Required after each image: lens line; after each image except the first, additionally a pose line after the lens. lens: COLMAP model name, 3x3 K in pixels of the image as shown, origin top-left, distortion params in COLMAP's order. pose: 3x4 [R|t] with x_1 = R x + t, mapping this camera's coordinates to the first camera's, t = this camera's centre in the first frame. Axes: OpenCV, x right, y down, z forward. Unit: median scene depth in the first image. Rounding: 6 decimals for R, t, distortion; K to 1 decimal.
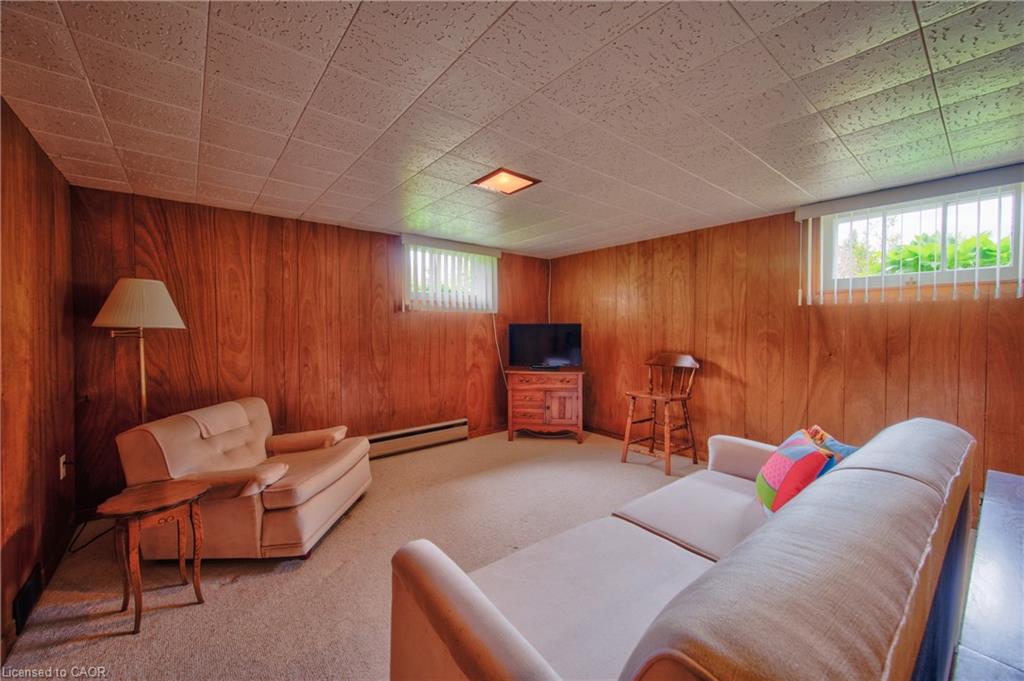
lens RADIAL K [[394.5, 0, 512.0], [0, 394.5, 340.5], [0, 0, 1]] dist [0.000547, 0.000085]
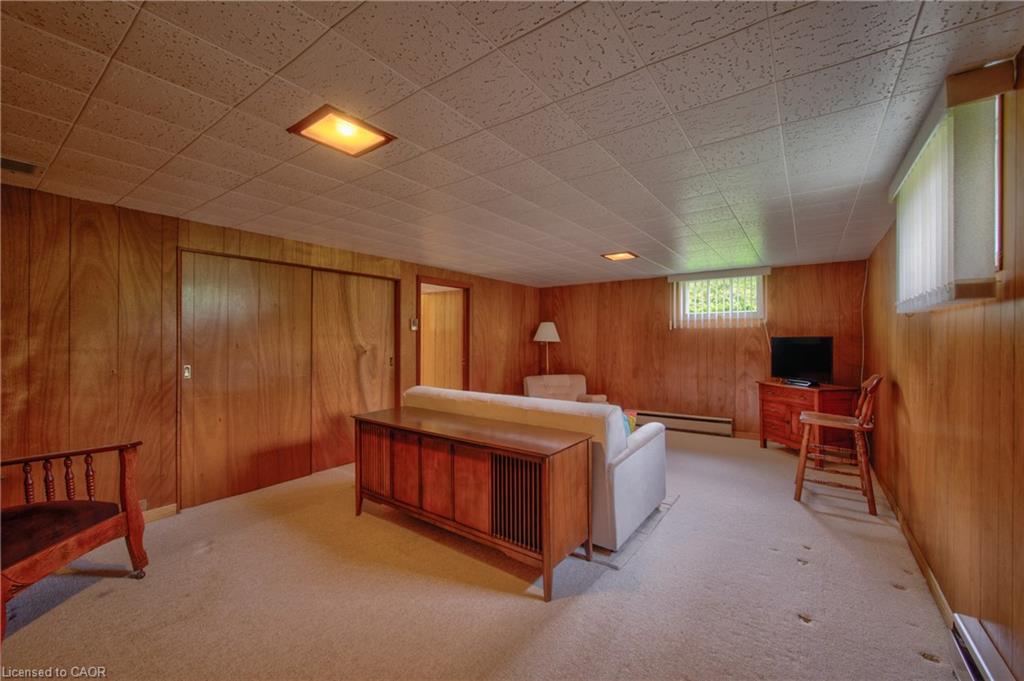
lens RADIAL K [[409.5, 0, 512.0], [0, 409.5, 340.5], [0, 0, 1]] dist [-0.000855, -0.000129]
pose [[0.262043, 0.004659, -0.965045, 0.911071], [-0.019380, 0.999812, -0.000435, -0.020498], [0.964862, 0.018817, 0.262084, 0.058194]]
